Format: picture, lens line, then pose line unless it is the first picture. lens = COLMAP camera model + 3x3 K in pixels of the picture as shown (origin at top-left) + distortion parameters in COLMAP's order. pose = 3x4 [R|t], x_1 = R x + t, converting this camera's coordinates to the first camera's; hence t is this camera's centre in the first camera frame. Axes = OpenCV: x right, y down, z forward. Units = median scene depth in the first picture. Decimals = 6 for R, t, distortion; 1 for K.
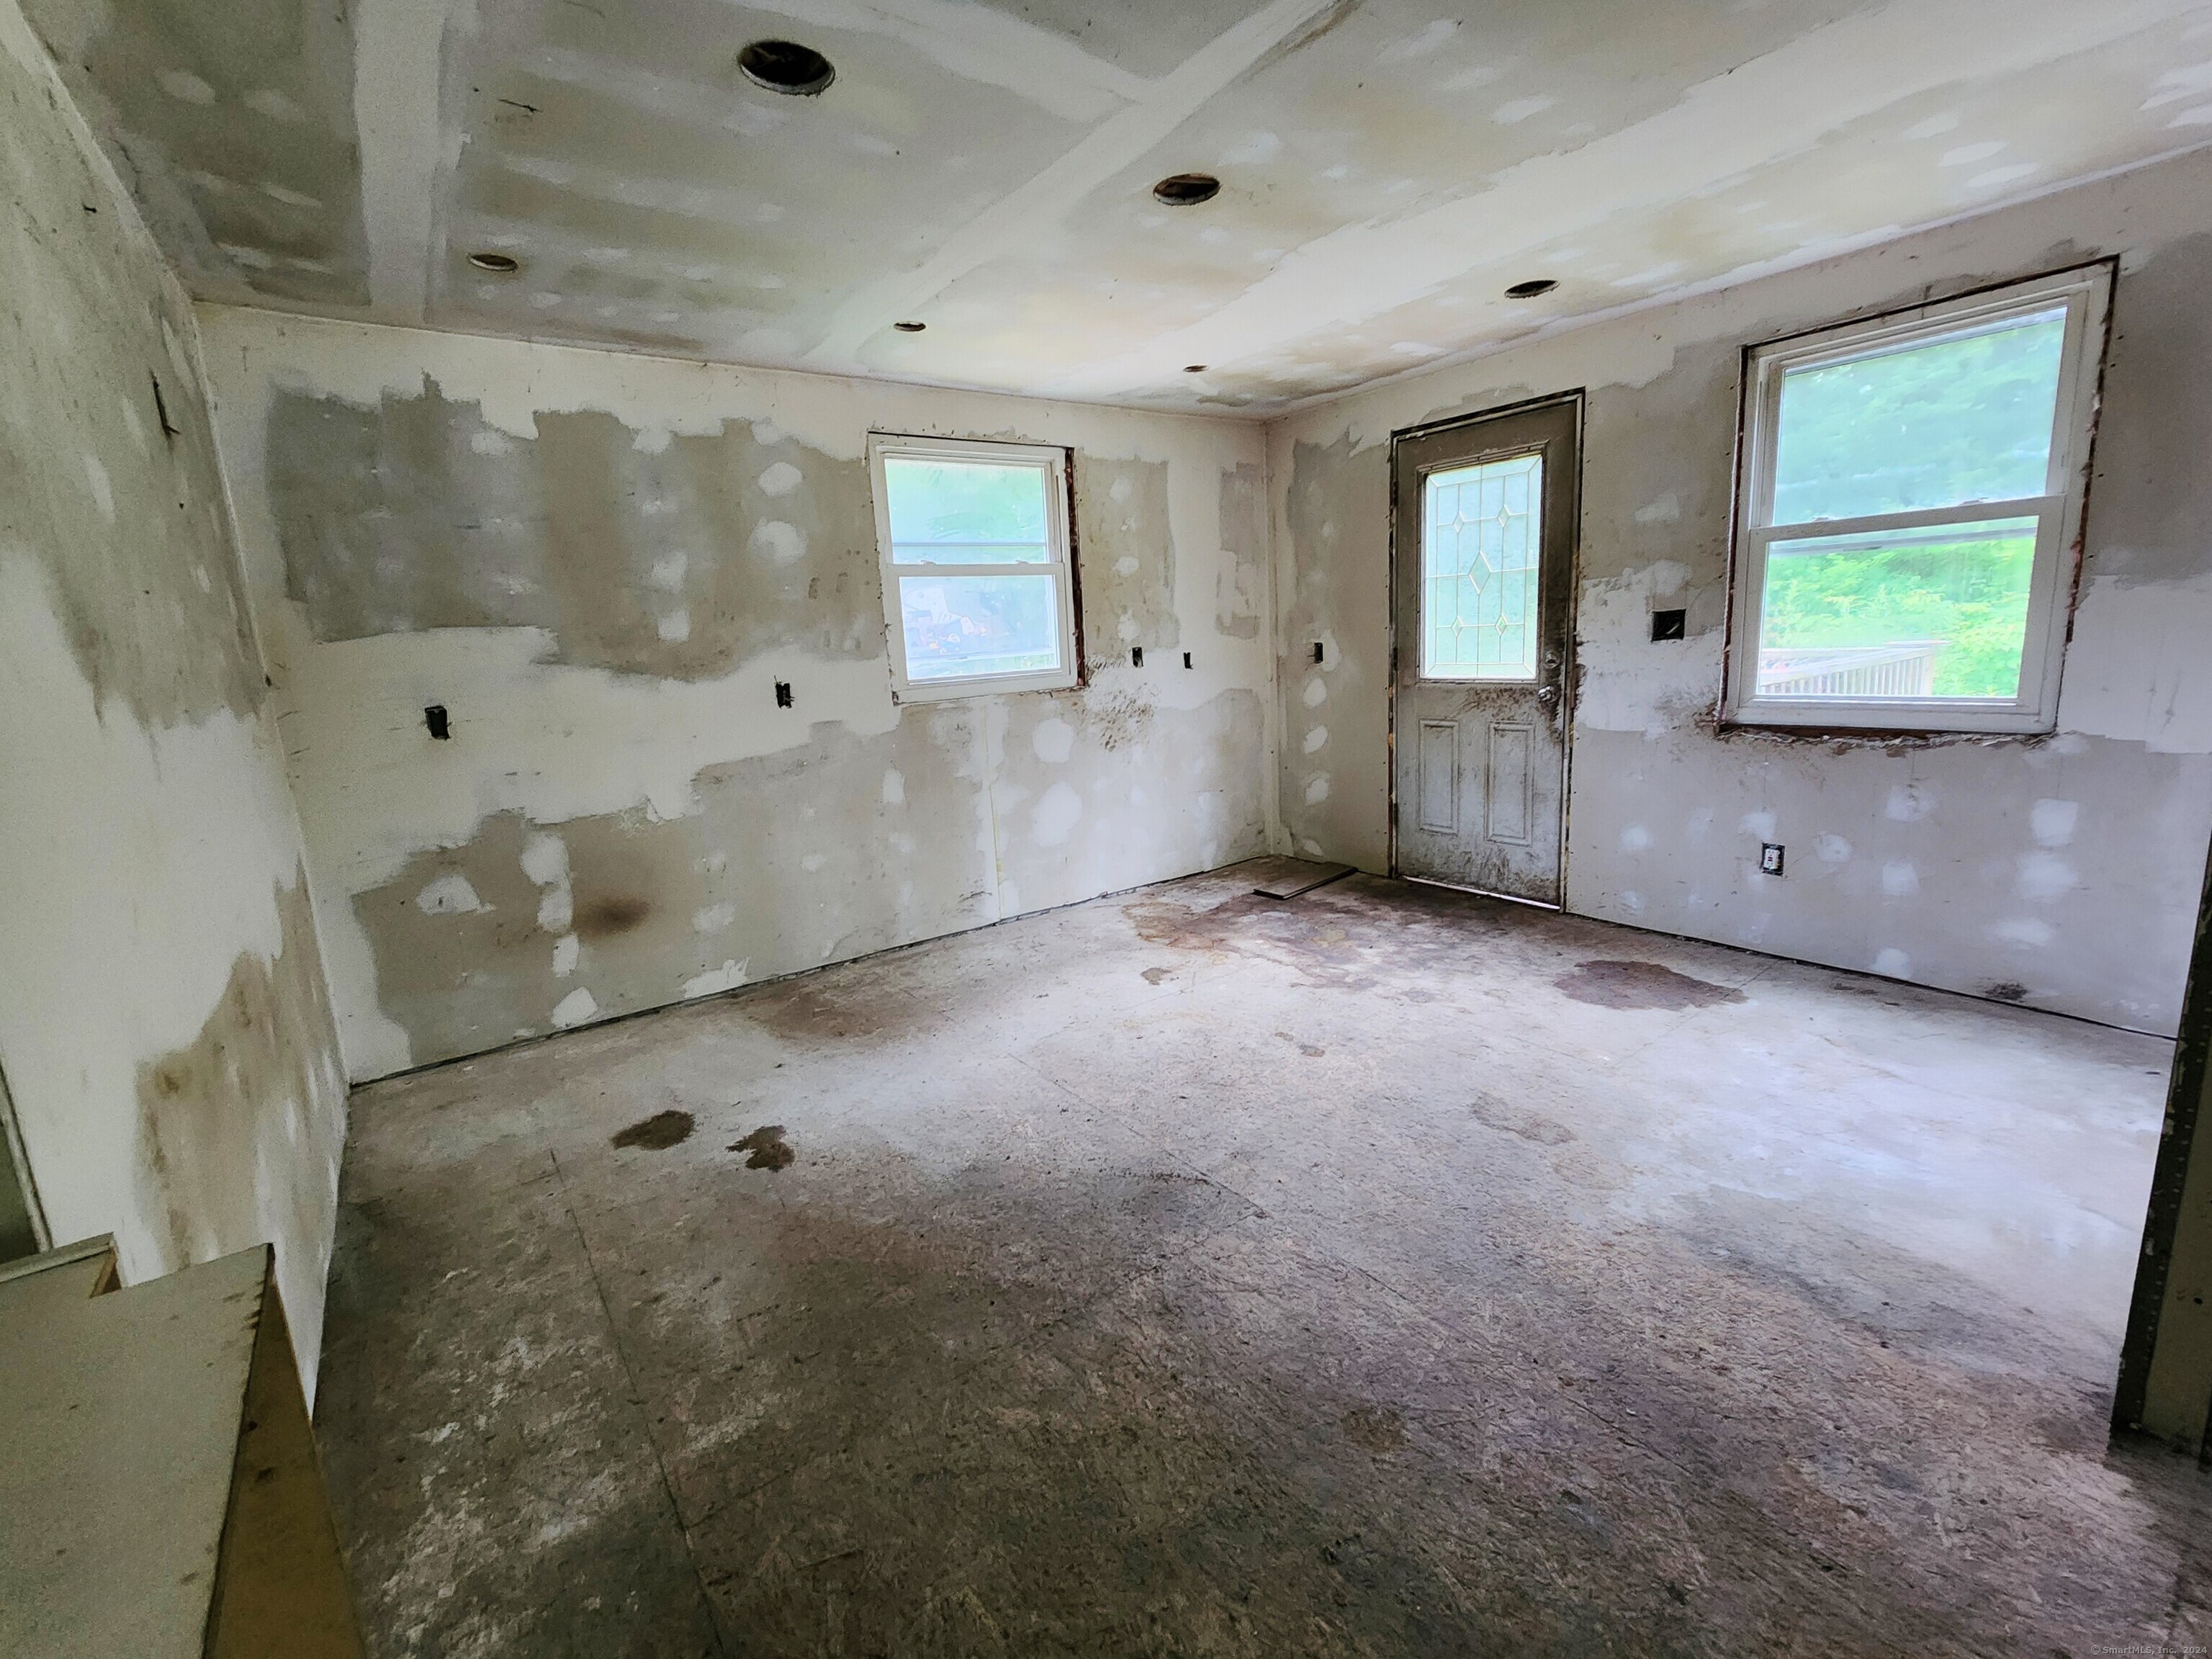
lens RADIAL K [[903.4, 0, 1102.5], [0, 903.4, 813.8], [0, 0, 1]] dist [0.000200, -0.000060]
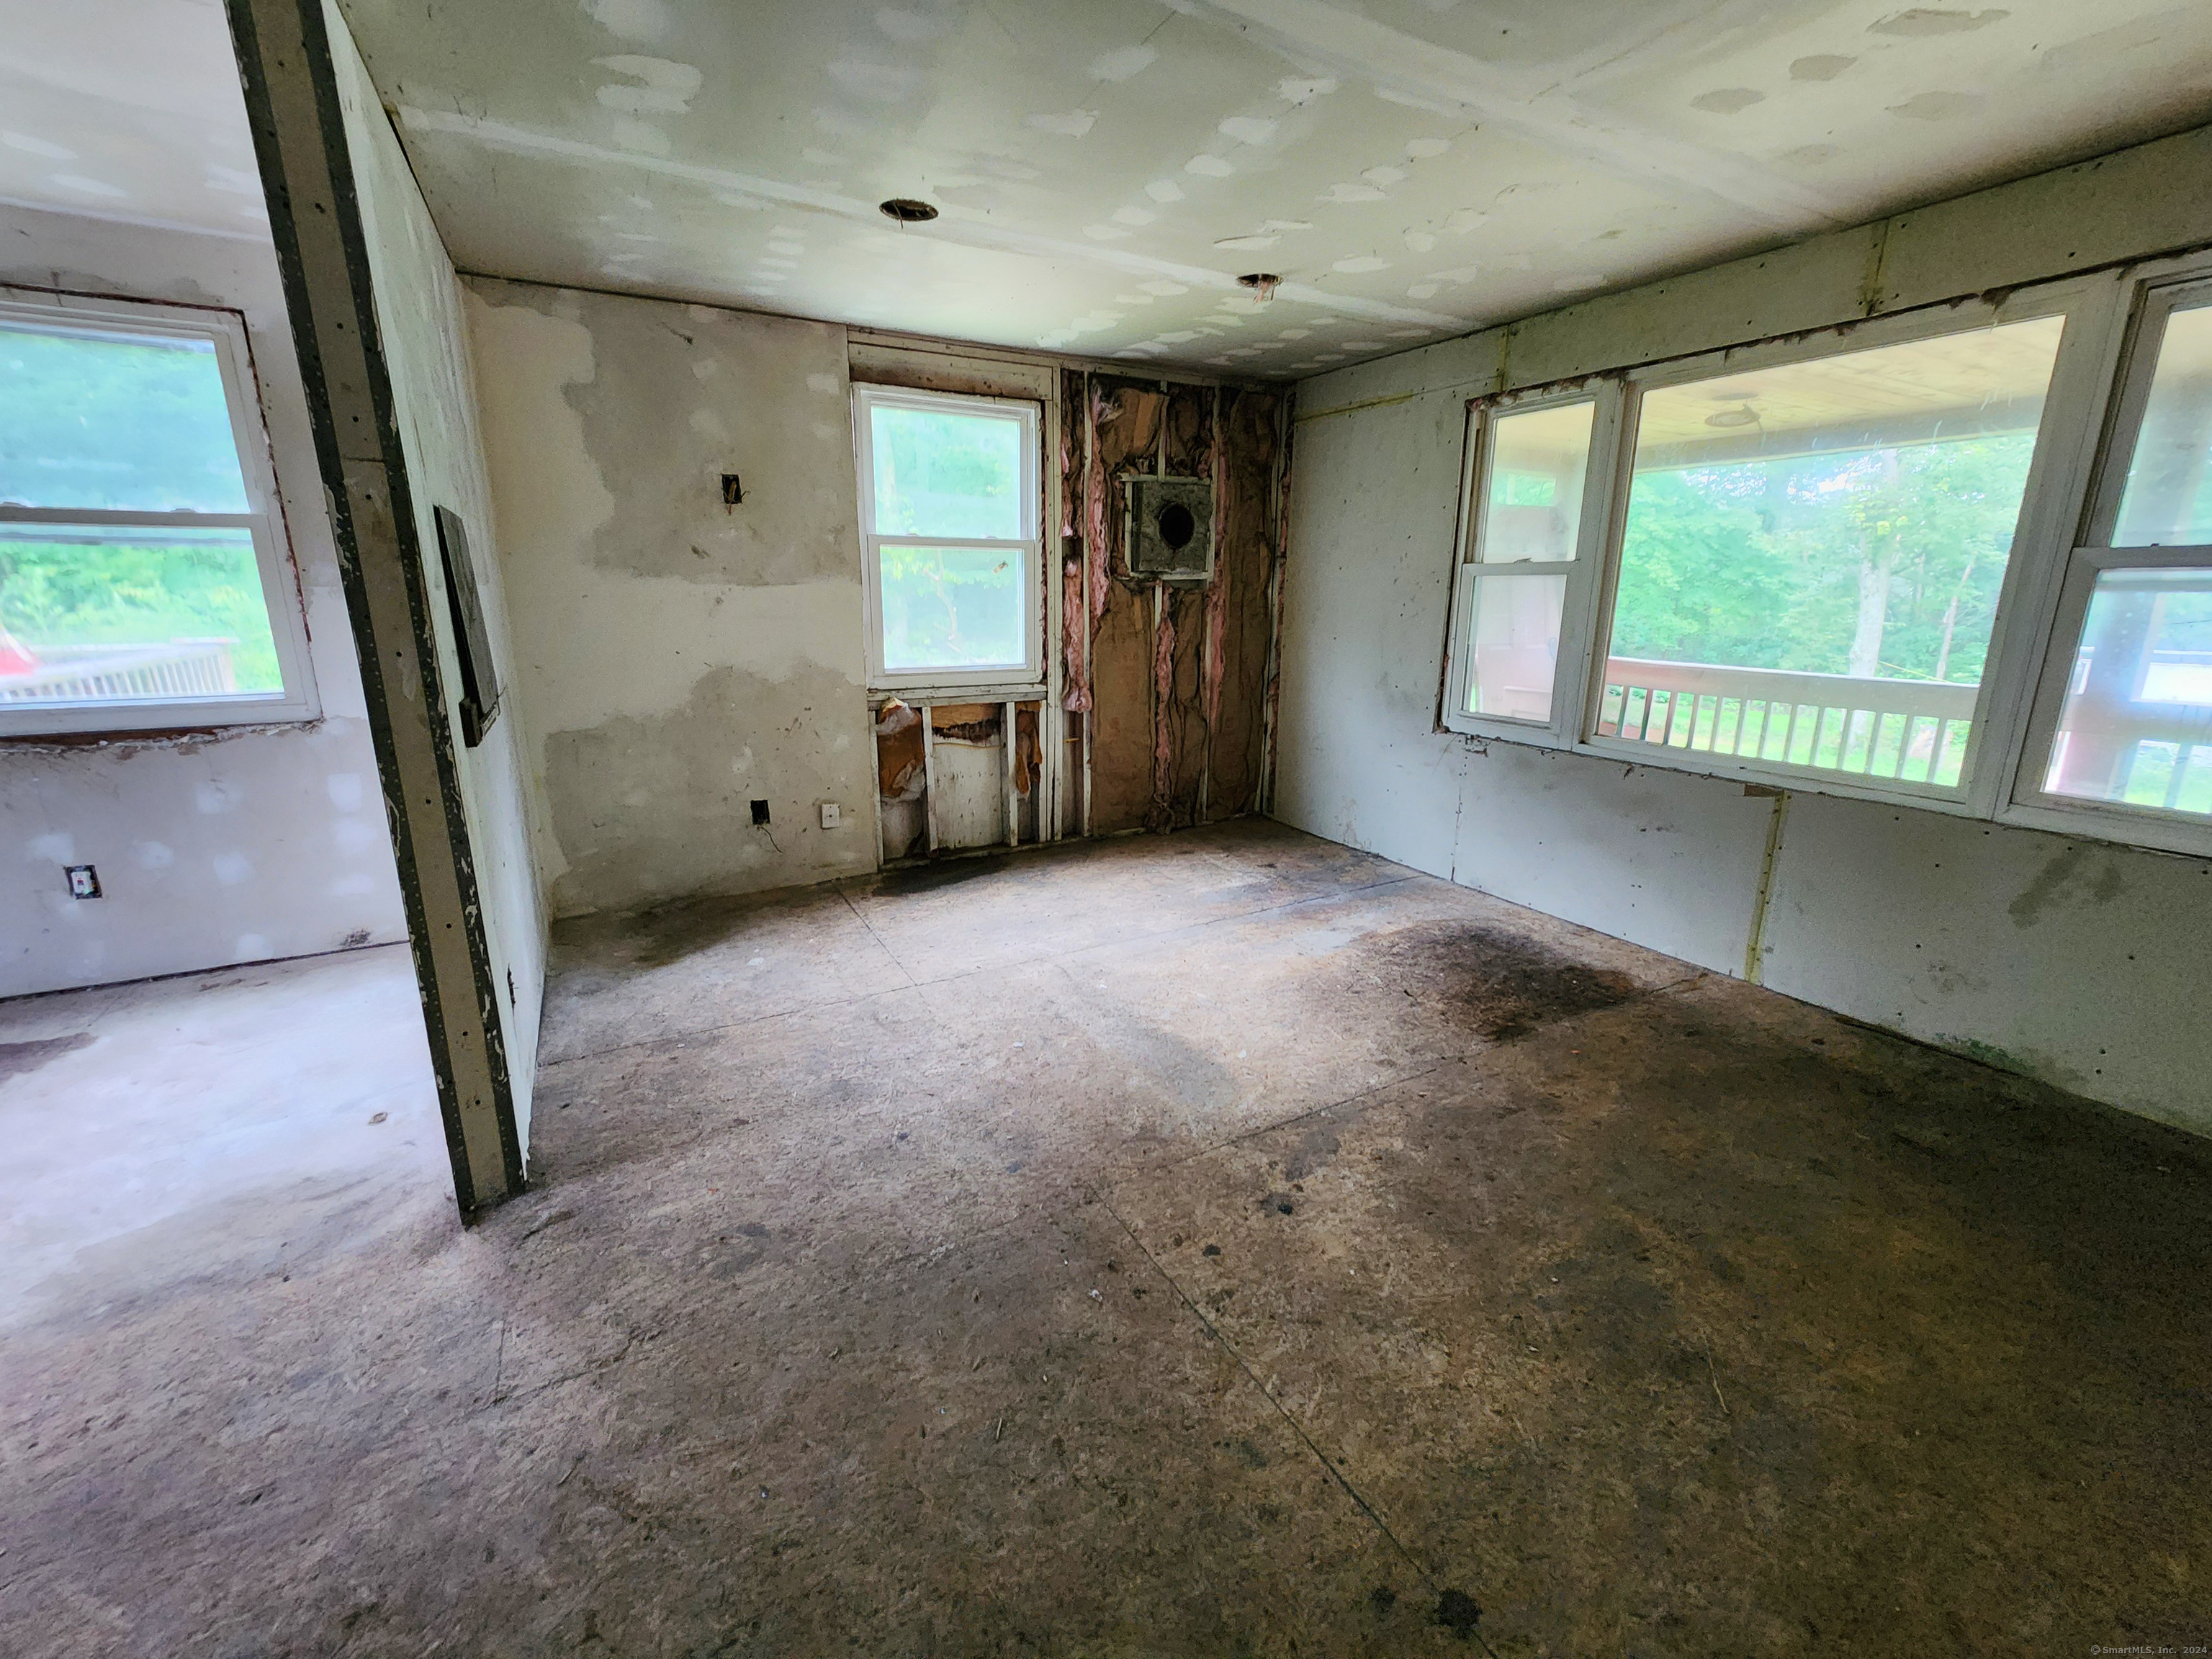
lens RADIAL K [[903.4, 0, 1102.5], [0, 903.4, 813.8], [0, 0, 1]] dist [0.000200, -0.000060]
pose [[0.142277, -0.186370, 0.972123, 0.023711], [0.178685, 0.970815, 0.159967, 0.023206], [-0.973565, 0.150944, 0.171426, -0.167236]]
